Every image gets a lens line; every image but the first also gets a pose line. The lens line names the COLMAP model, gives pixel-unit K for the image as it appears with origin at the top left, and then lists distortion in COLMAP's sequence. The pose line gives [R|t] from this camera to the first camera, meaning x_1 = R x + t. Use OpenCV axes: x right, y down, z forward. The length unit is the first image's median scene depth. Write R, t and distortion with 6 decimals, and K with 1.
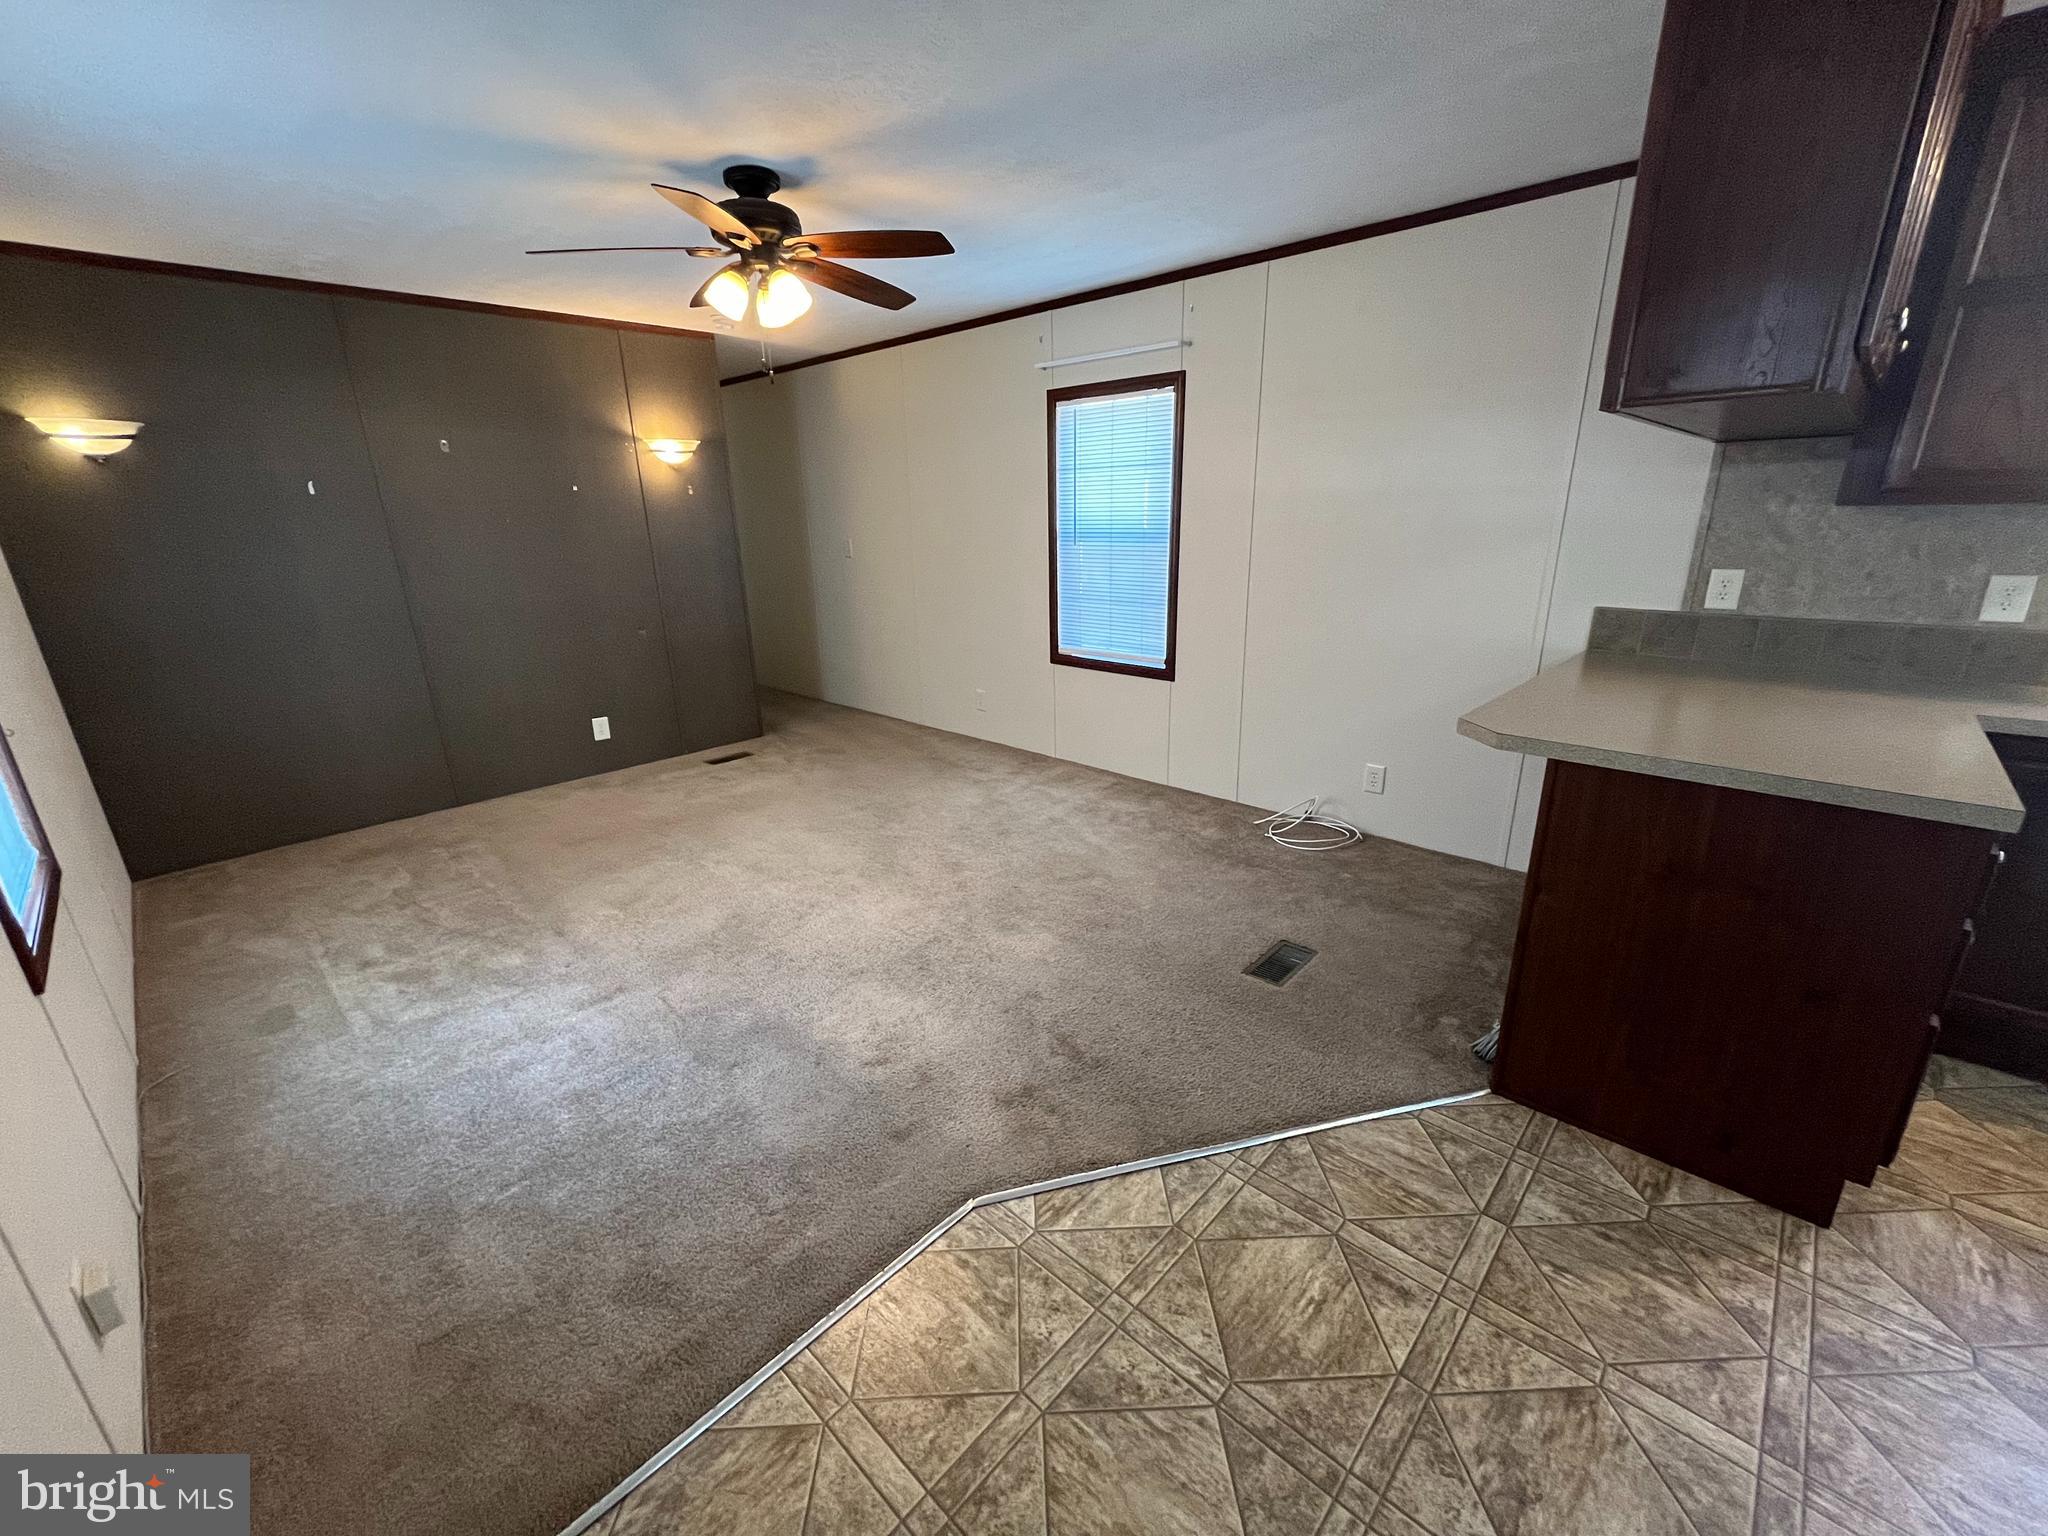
lens RADIAL K [[823.6, 0, 1025.2], [0, 823.6, 775.1], [0, 0, 1]] dist [-0.002288, 0.000270]
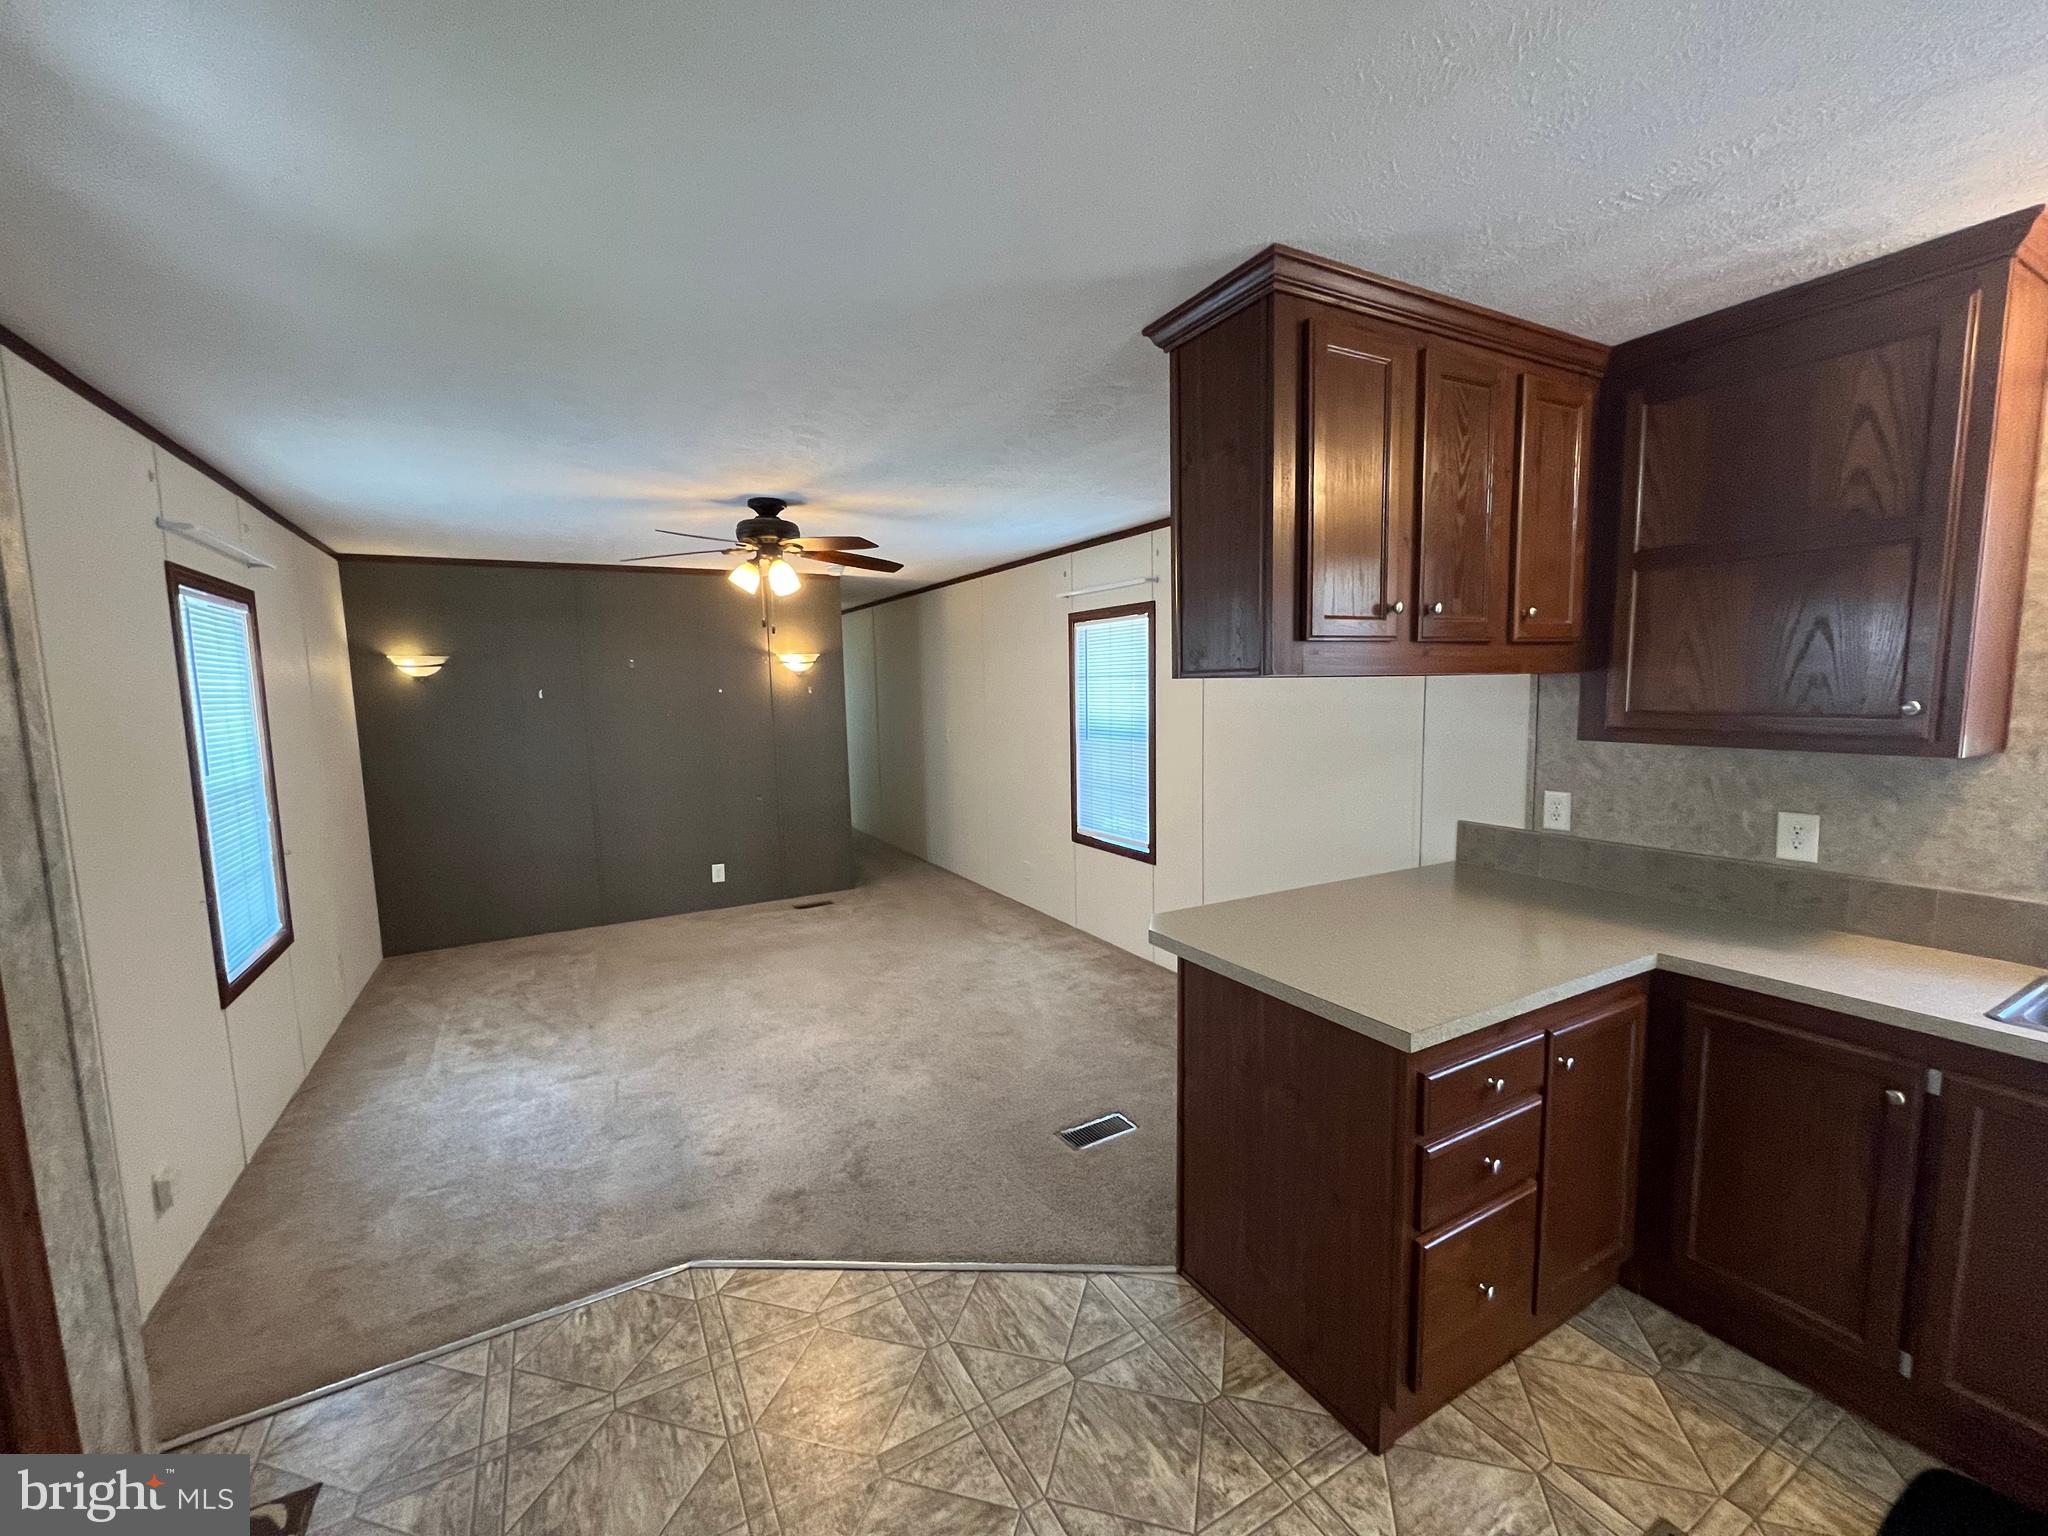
lens RADIAL K [[823.6, 0, 1026.2], [0, 823.6, 775.0], [0, 0, 1]] dist [-0.002288, 0.000270]
pose [[0.957406, 0.032954, -0.286859, 0.542572], [-0.088659, 0.979026, -0.183434, -0.026394], [0.274798, 0.201053, 0.940247, -0.151260]]
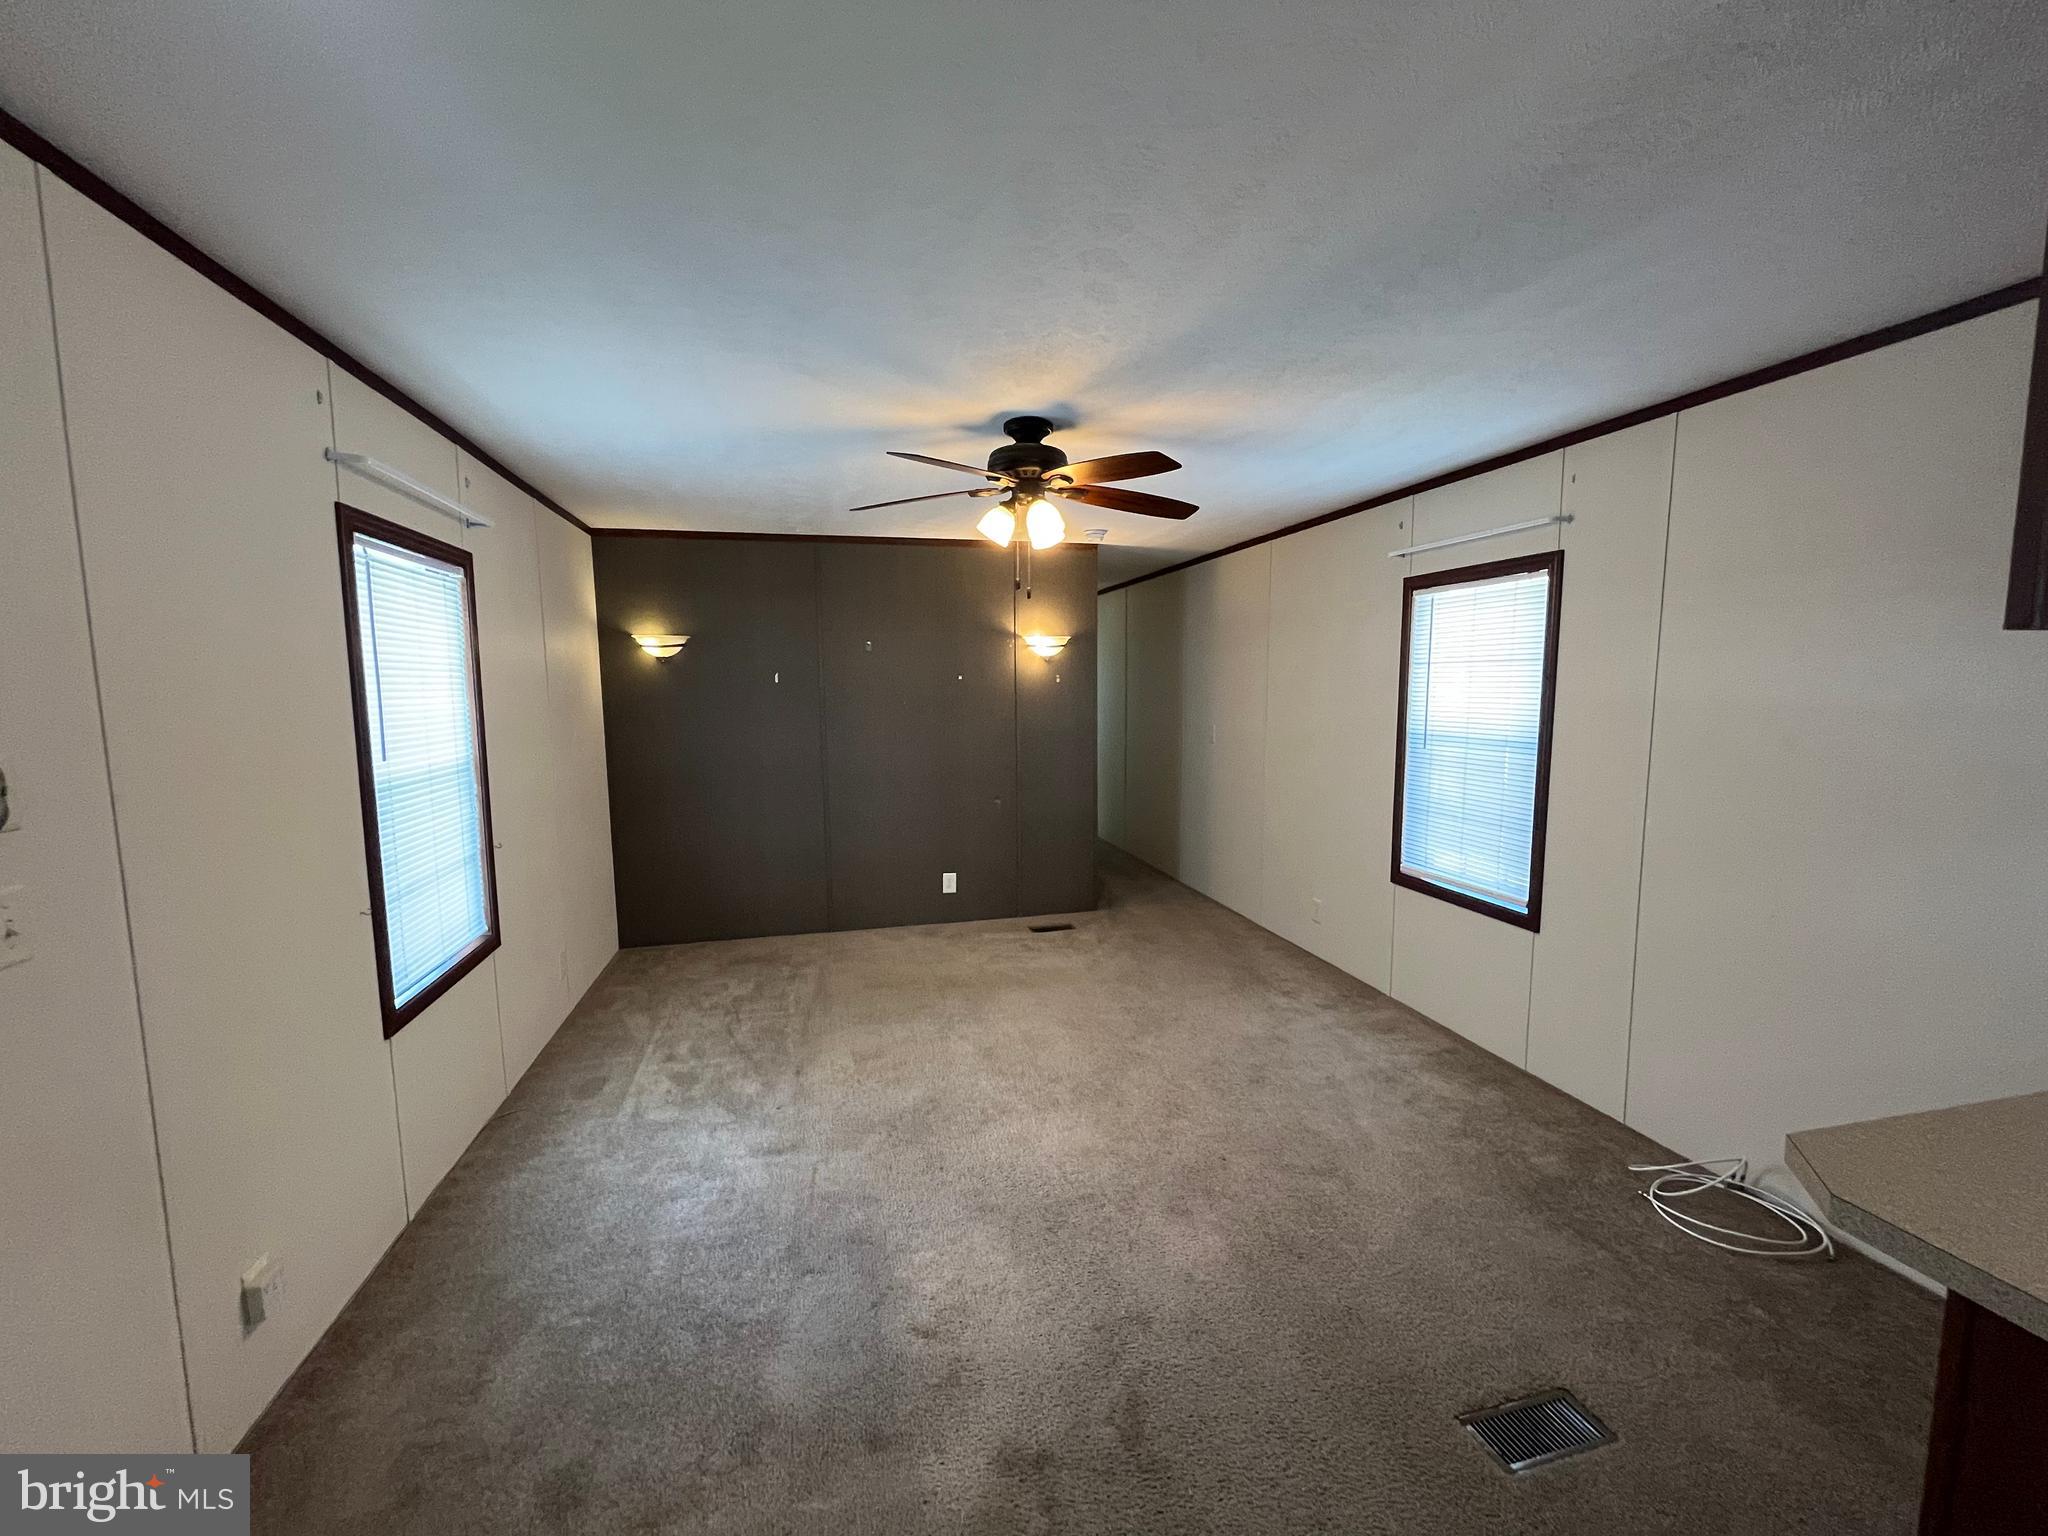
lens RADIAL K [[823.6, 0, 1027.8], [0, 823.6, 775.6], [0, 0, 1]] dist [-0.002288, 0.000270]
pose [[0.844320, 0.075105, -0.530550, 0.292014], [-0.176032, 0.974052, -0.142250, -0.108479], [0.506100, 0.213498, 0.835633, 0.171273]]
